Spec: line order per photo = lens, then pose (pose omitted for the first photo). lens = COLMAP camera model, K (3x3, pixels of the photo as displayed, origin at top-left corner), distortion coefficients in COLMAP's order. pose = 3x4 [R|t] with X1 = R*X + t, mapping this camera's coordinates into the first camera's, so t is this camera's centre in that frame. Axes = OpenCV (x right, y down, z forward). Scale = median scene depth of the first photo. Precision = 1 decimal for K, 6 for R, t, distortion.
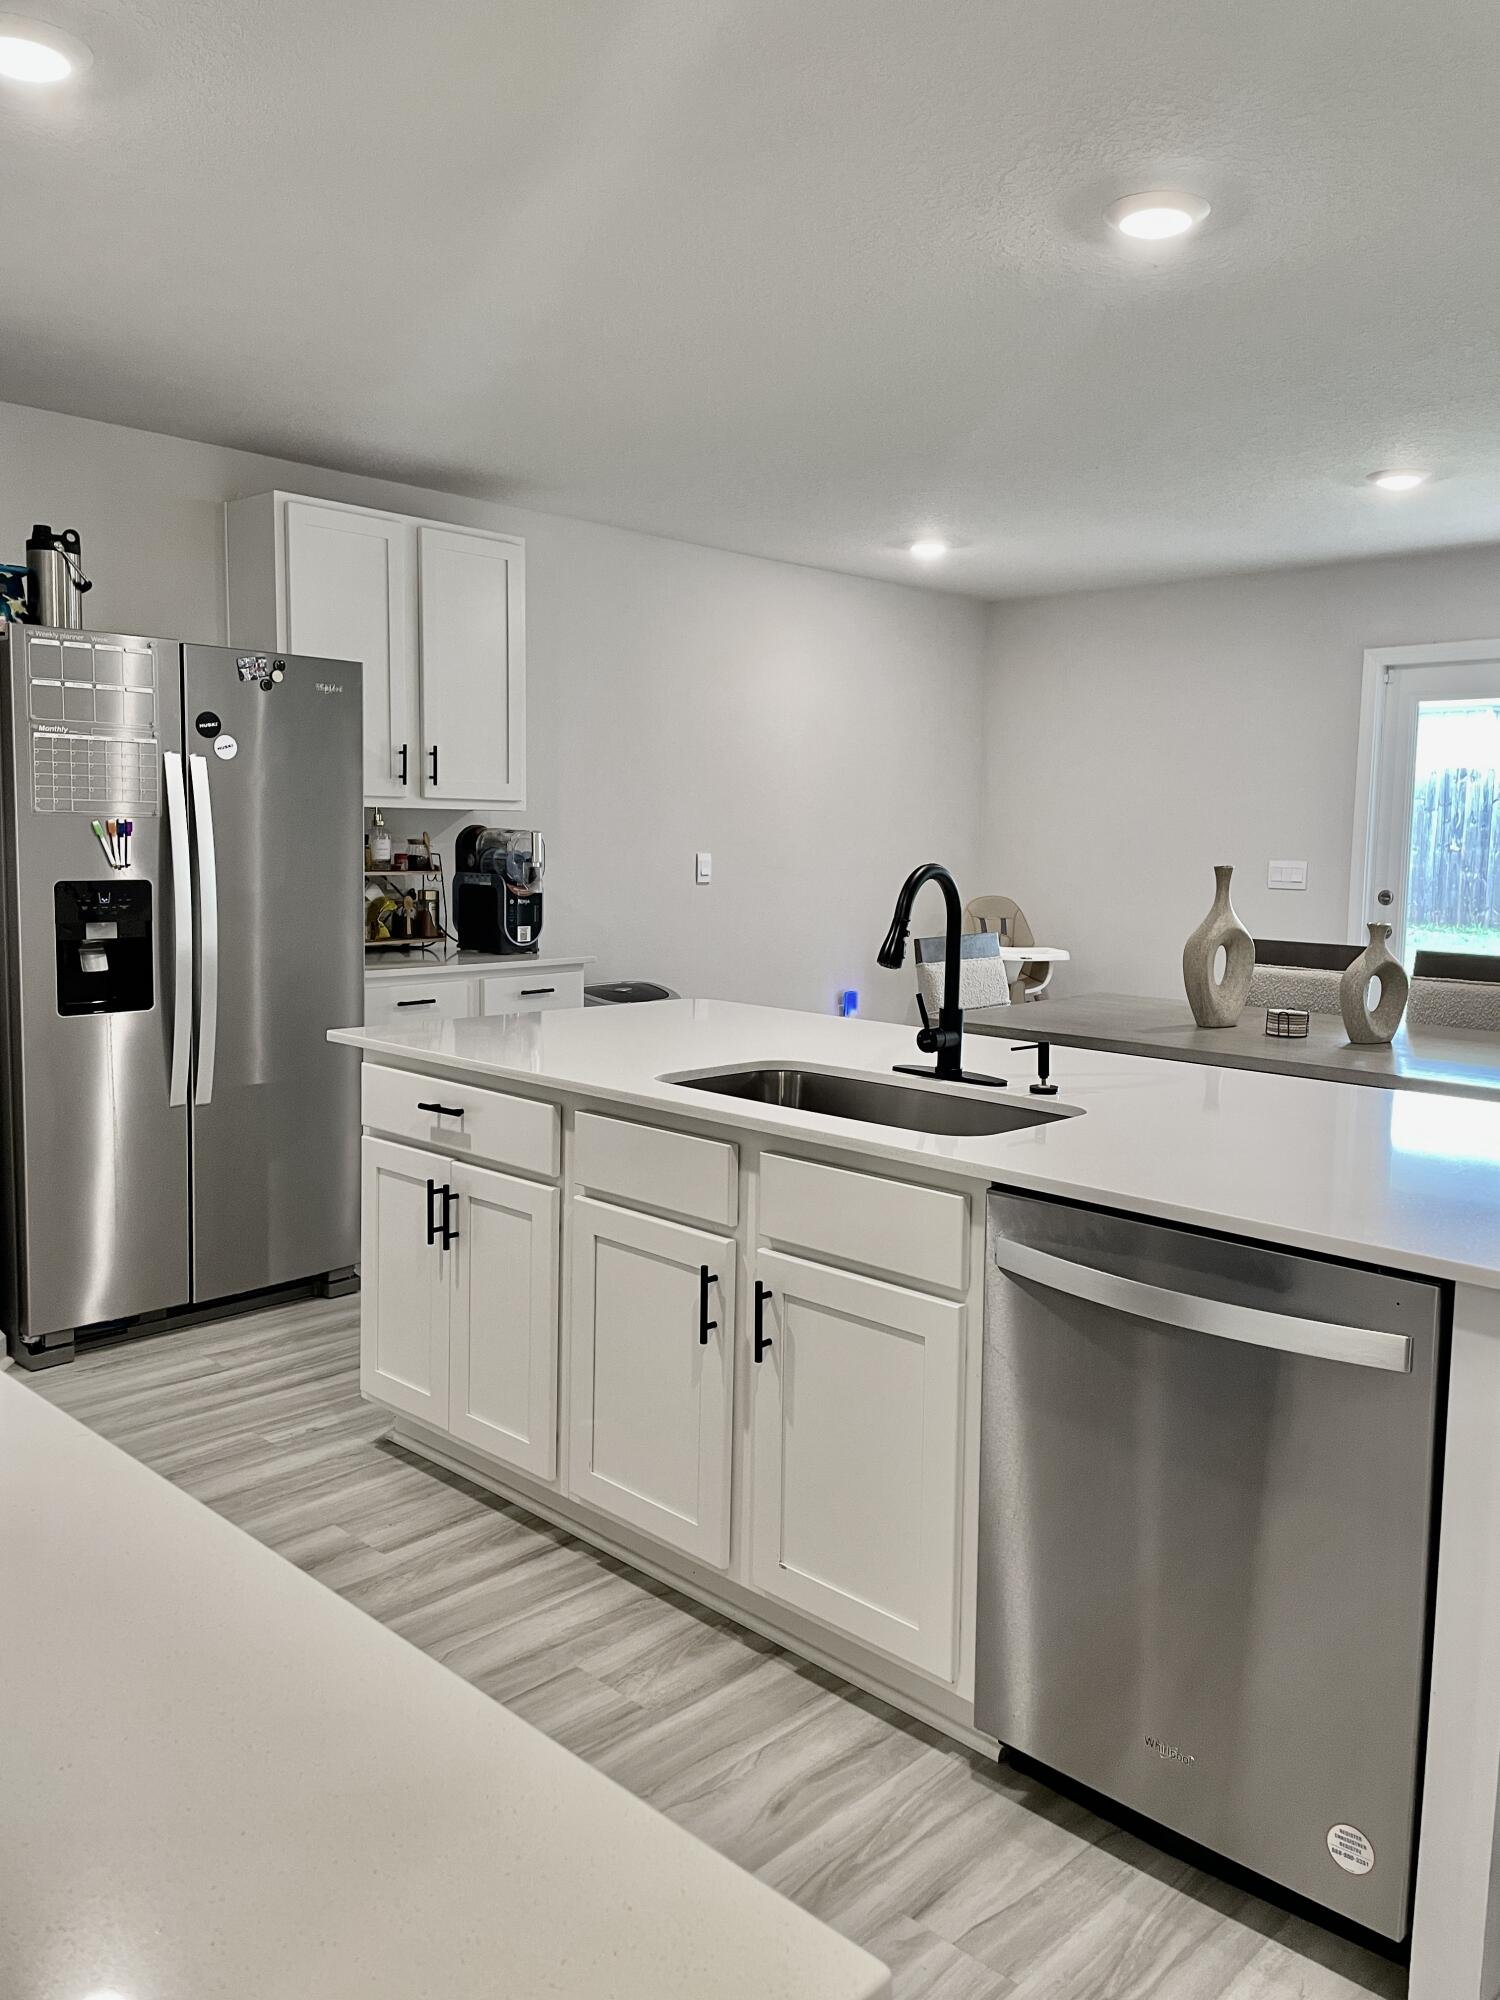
lens RADIAL K [[1496.3, 0, 763.4], [0, 1496.3, 995.6], [0, 0, 1]] dist [0.098679, -0.140554]
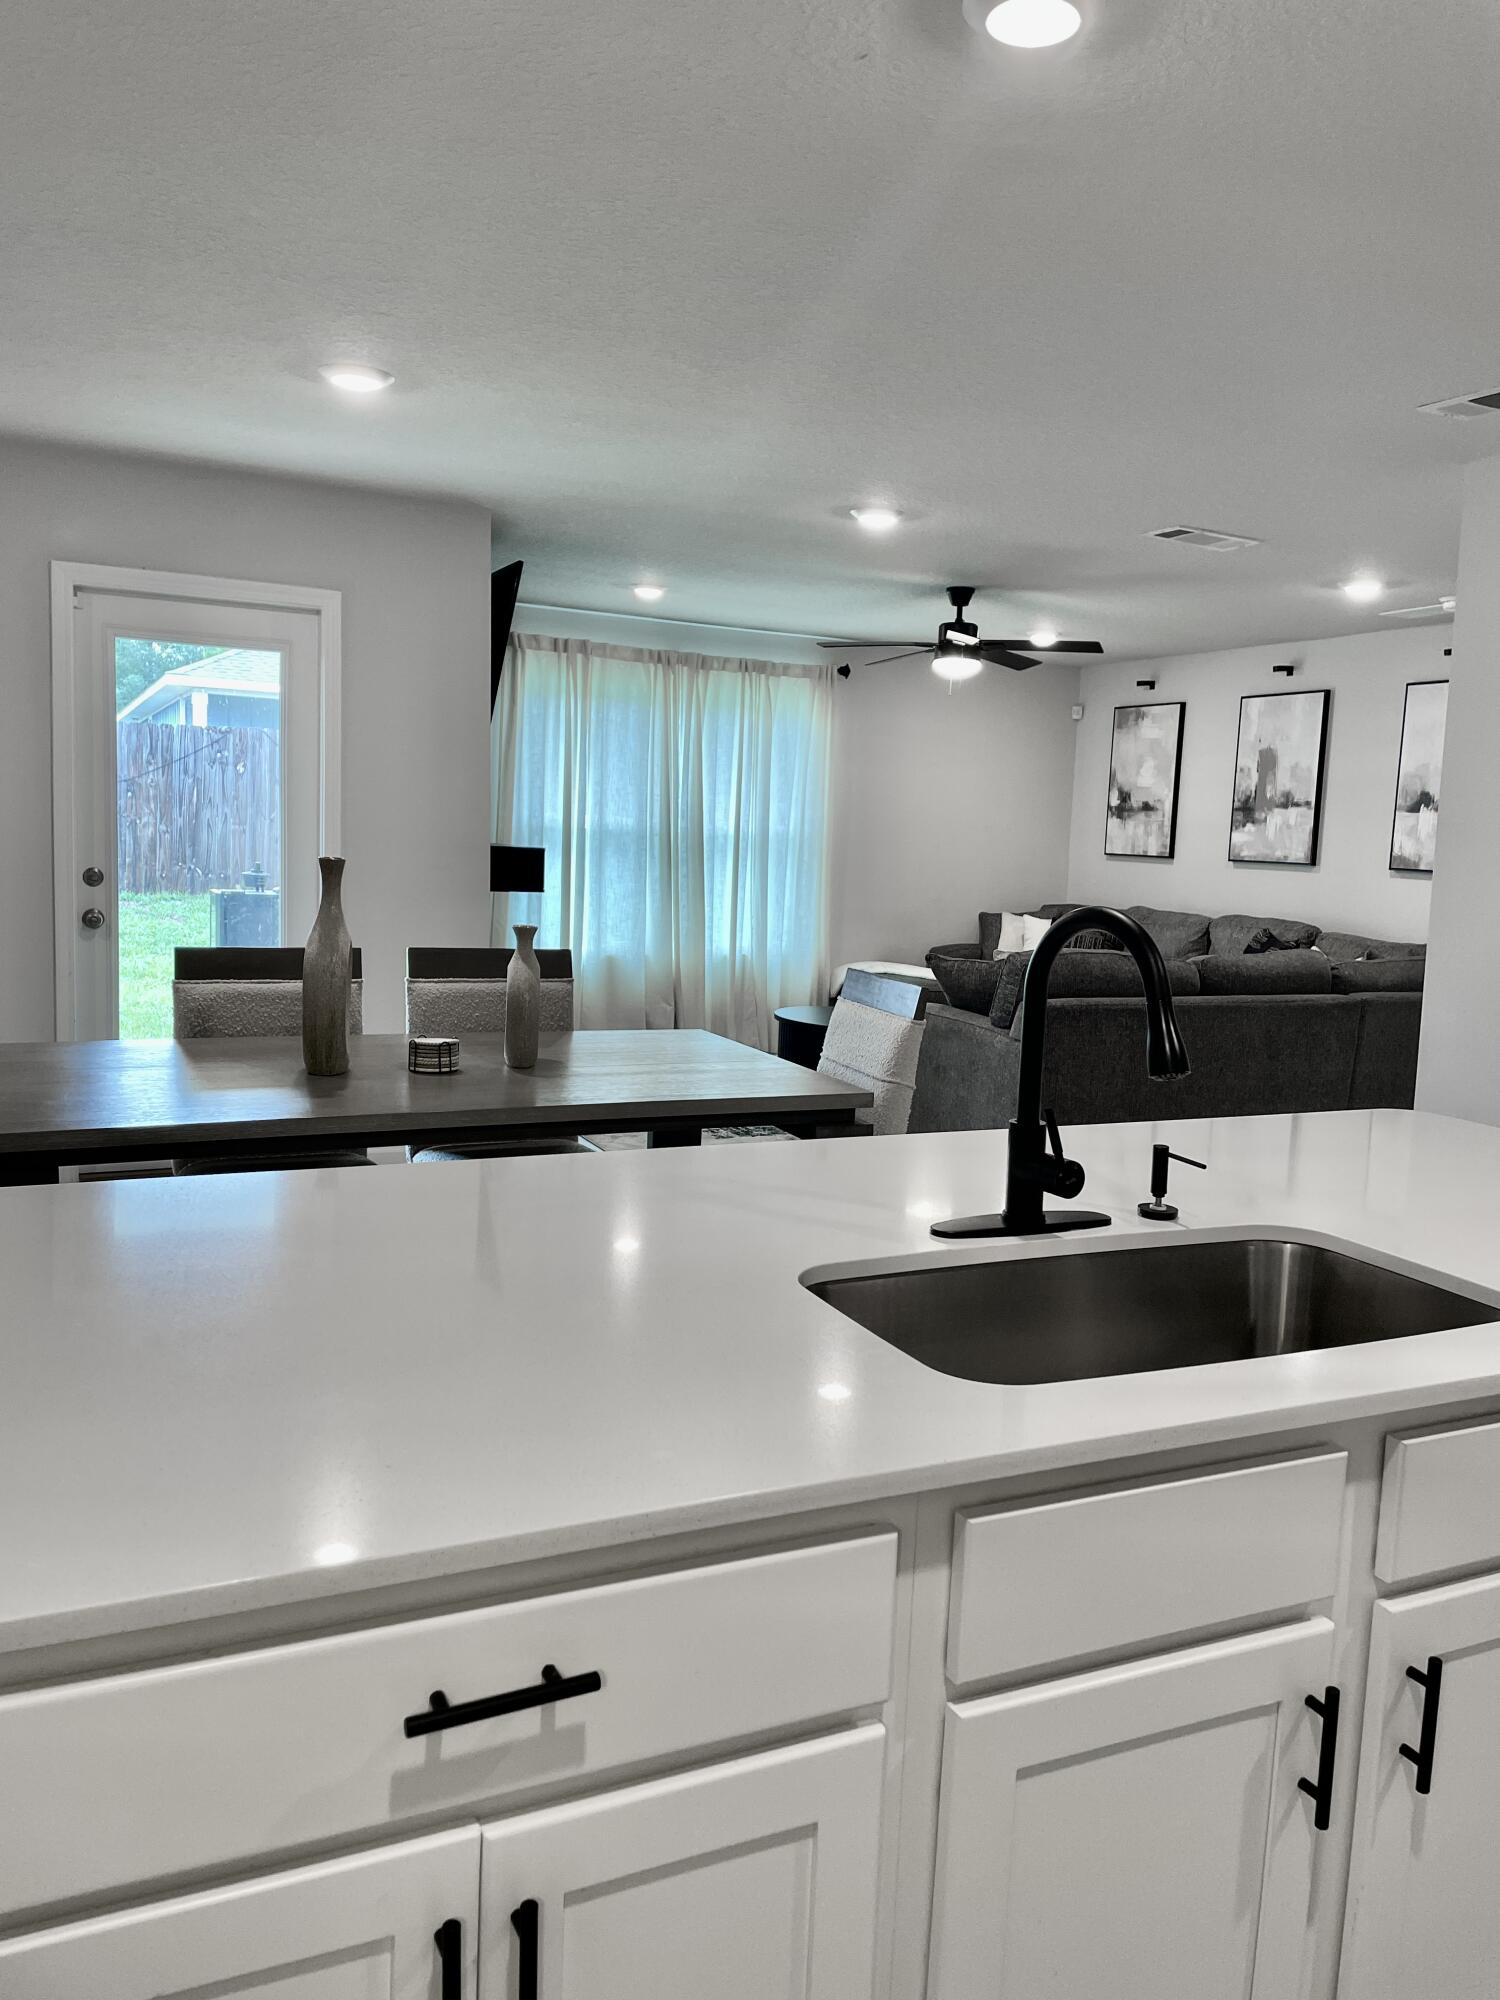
lens RADIAL K [[1496.3, 0, 763.4], [0, 1496.3, 995.6], [0, 0, 1]] dist [0.098679, -0.140554]
pose [[0.358162, -0.106572, 0.927557, -0.451311], [0.068222, 0.993796, 0.087839, -0.098208], [-0.931164, 0.031819, 0.363211, 0.749064]]
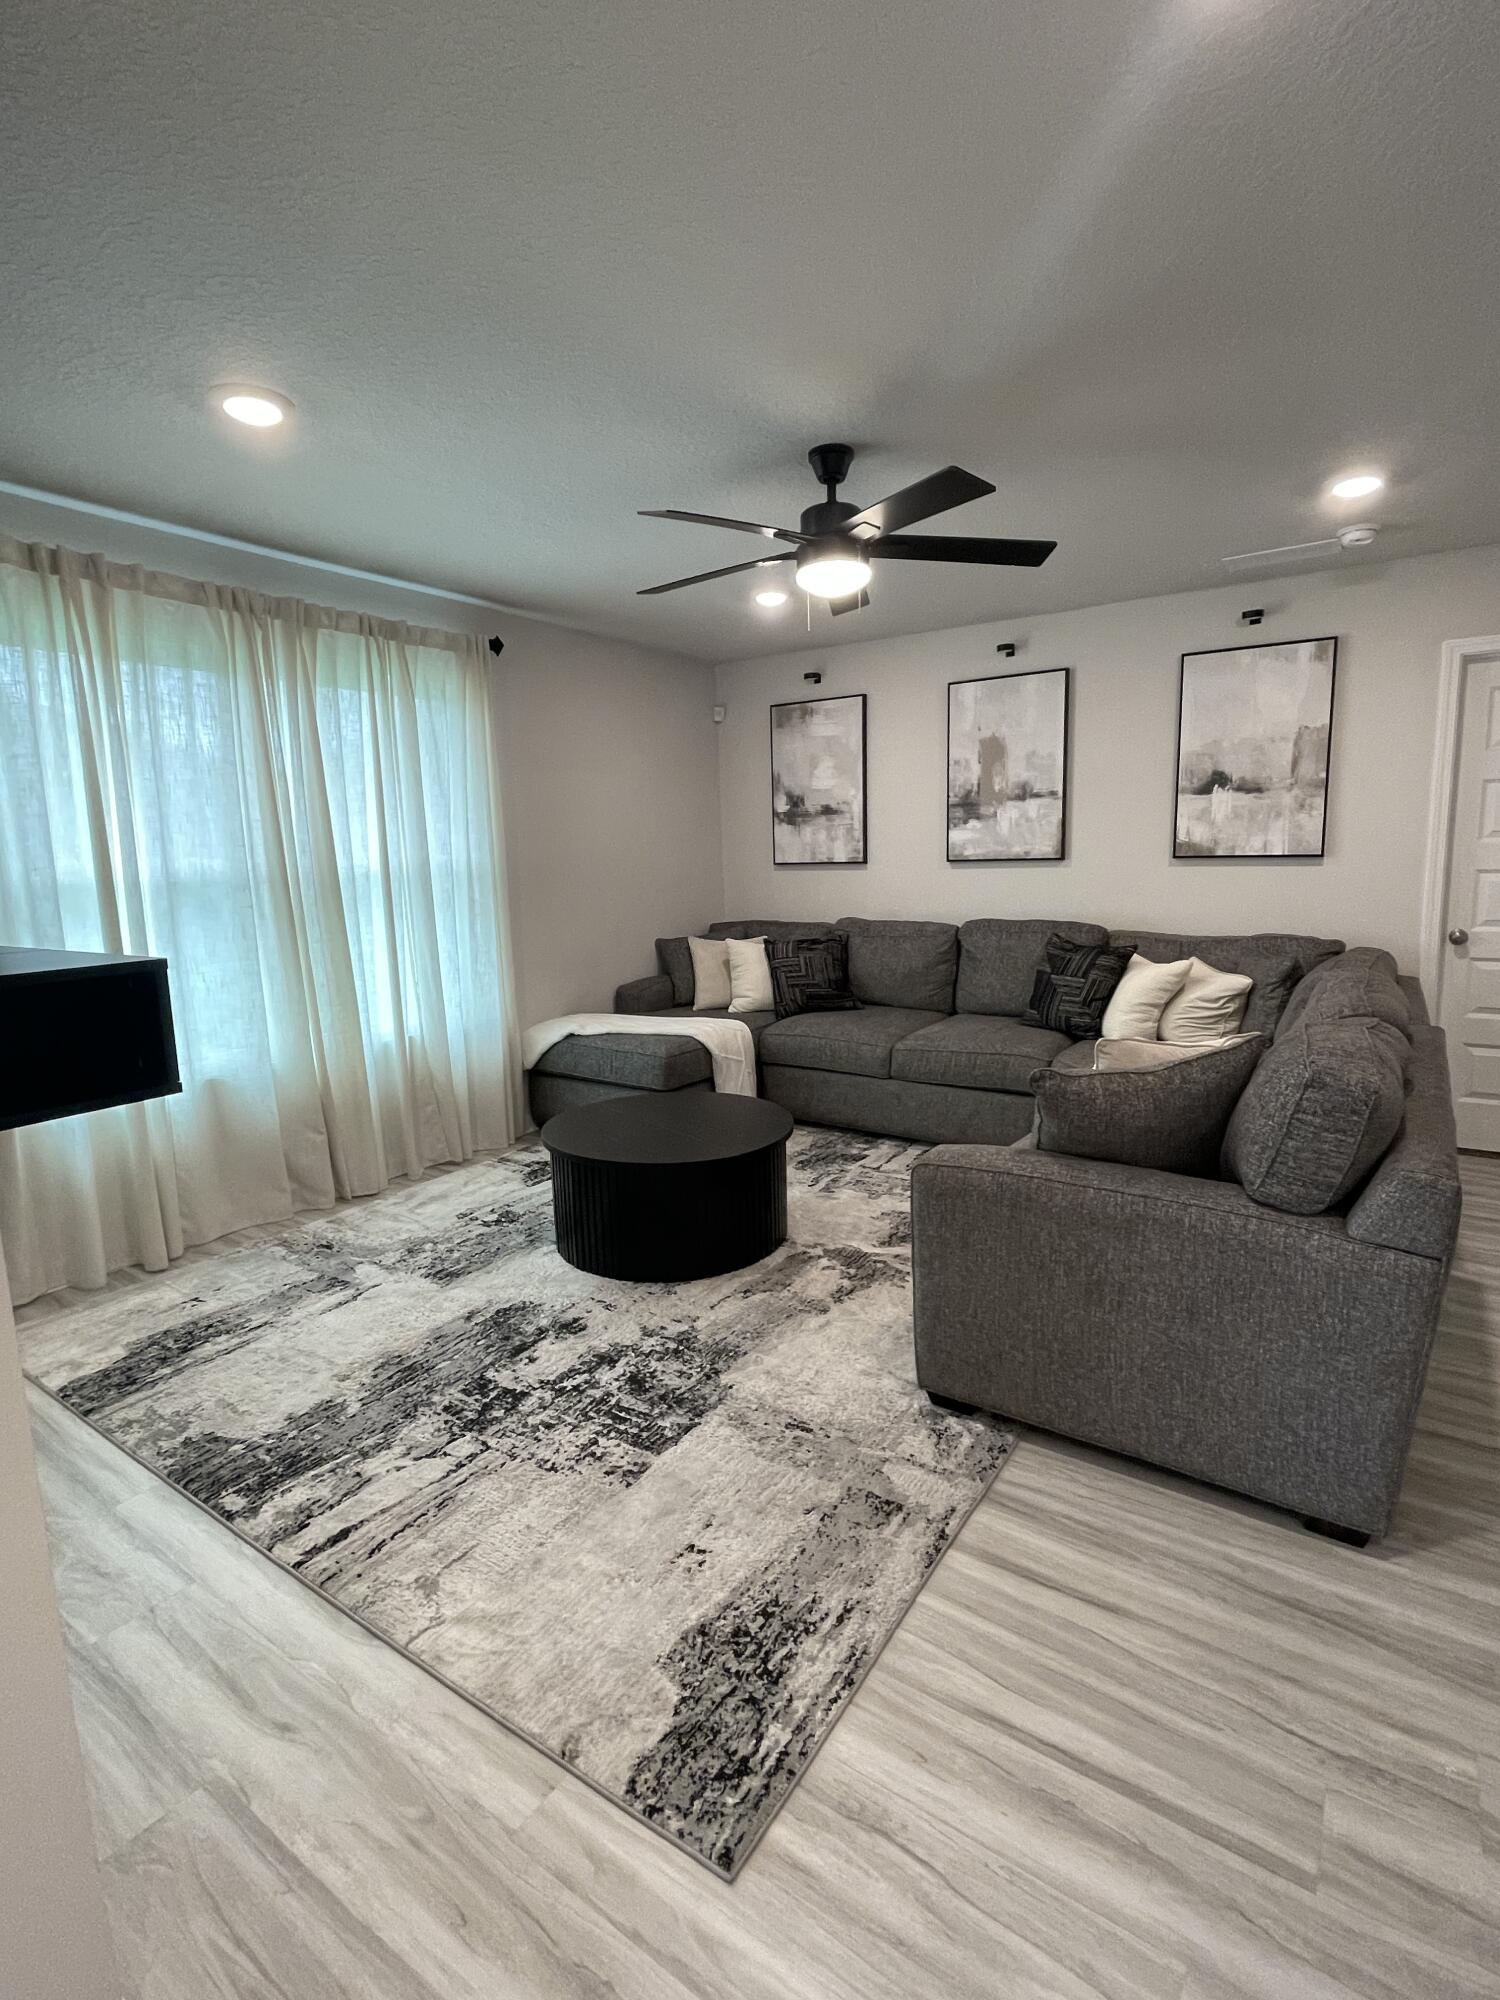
lens RADIAL K [[965.9, 0, 751.1], [0, 965.9, 1004.3], [0, 0, 1]] dist [0.010120, -0.018408]
pose [[-0.152880, -0.167657, 0.973919, 0.811995], [0.133761, 0.972925, 0.188482, -0.160502], [-0.979151, 0.159087, -0.126314, 1.514836]]
